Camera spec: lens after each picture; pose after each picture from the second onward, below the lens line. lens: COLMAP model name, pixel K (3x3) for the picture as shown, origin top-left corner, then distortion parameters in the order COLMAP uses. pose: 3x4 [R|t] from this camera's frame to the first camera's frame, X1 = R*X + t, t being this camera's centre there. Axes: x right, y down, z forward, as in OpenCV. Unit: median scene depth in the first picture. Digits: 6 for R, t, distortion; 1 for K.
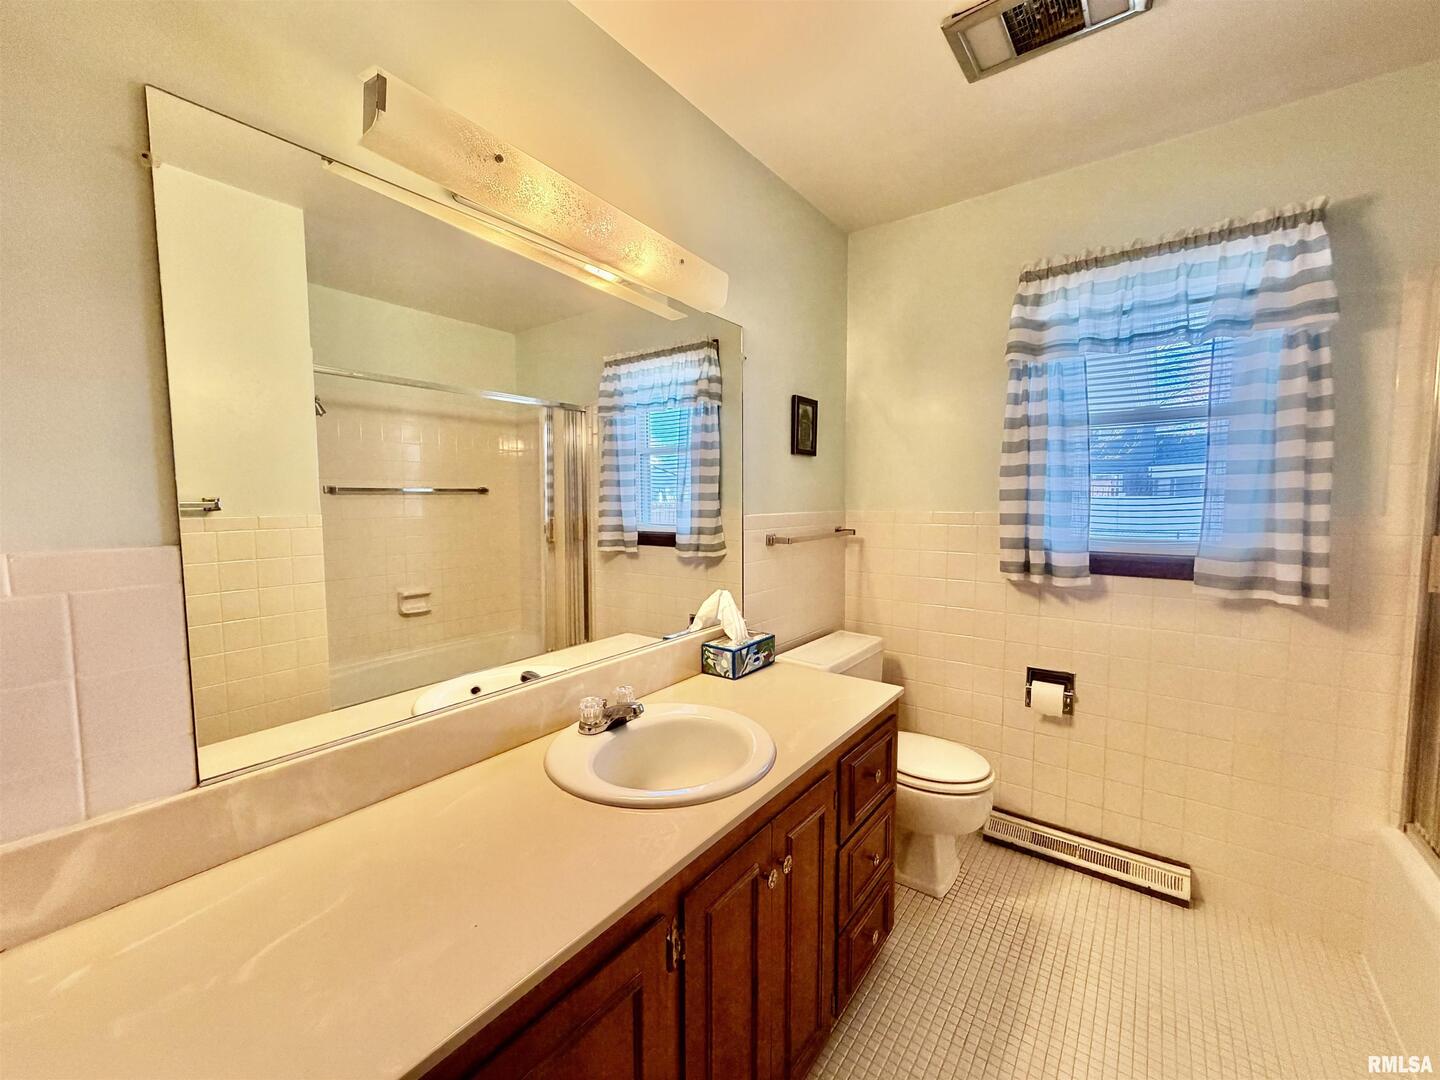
lens RADIAL K [[575.3, 0, 720.0], [0, 575.3, 540.0], [0, 0, 1]] dist [0.000378, -0.000004]
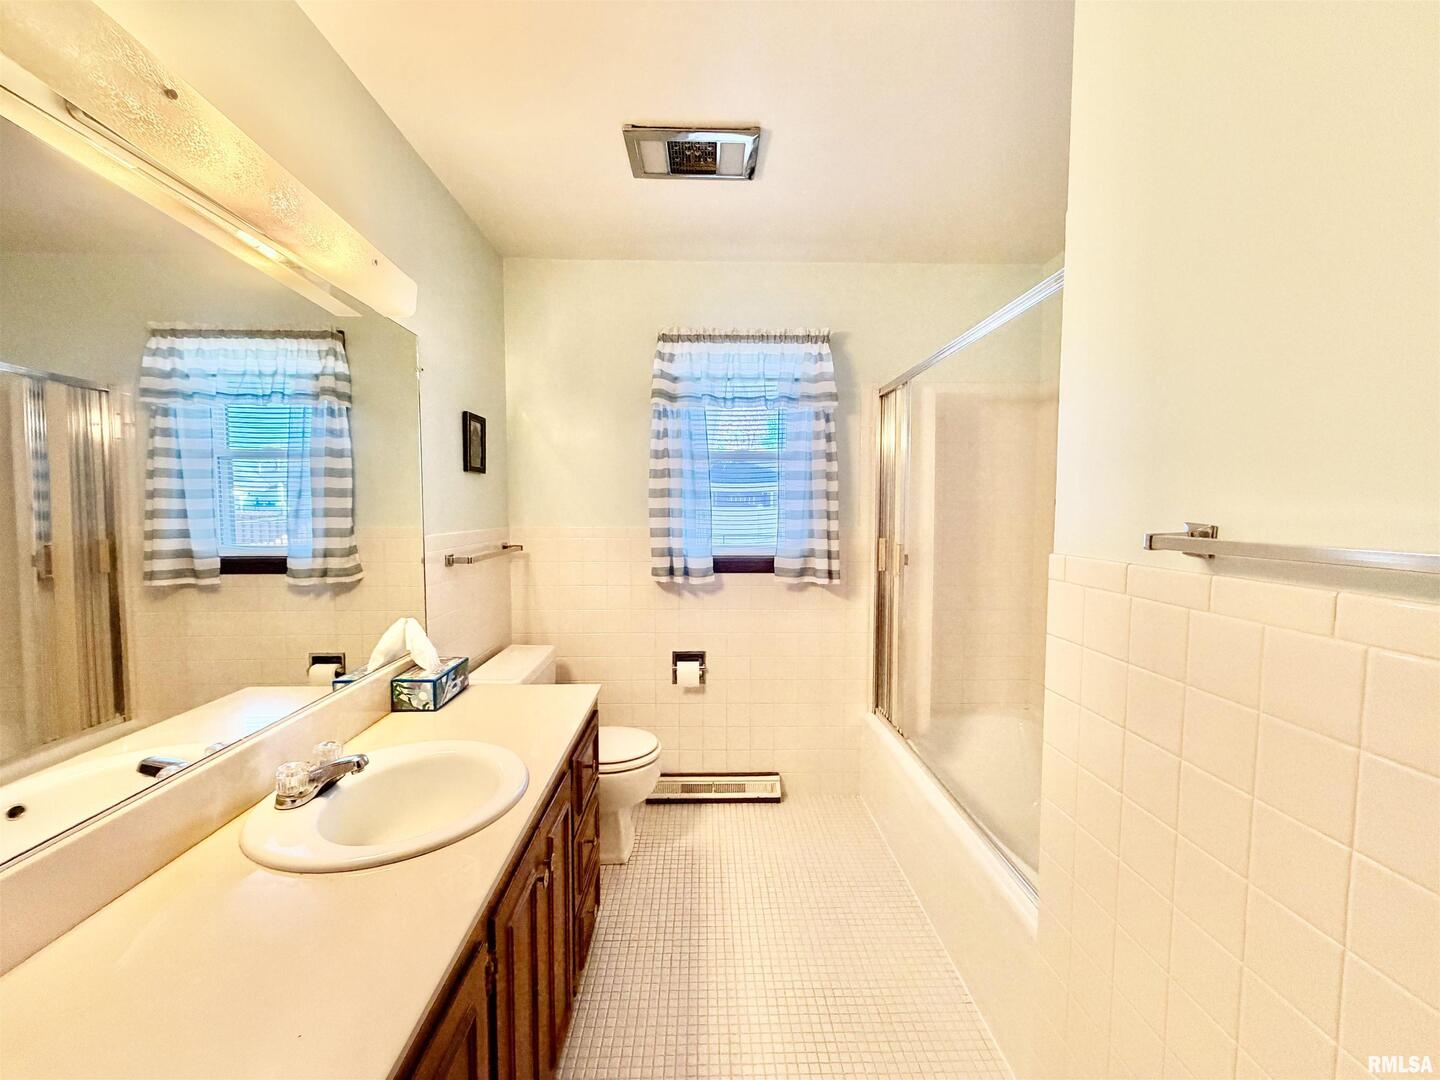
lens RADIAL K [[575.3, 0, 720.0], [0, 575.3, 540.0], [0, 0, 1]] dist [0.000378, -0.000004]
pose [[0.775847, -0.031538, 0.630133, -0.167801], [0.041080, 0.999156, -0.000572, -0.015072], [-0.629583, 0.026330, 0.776487, -0.029969]]
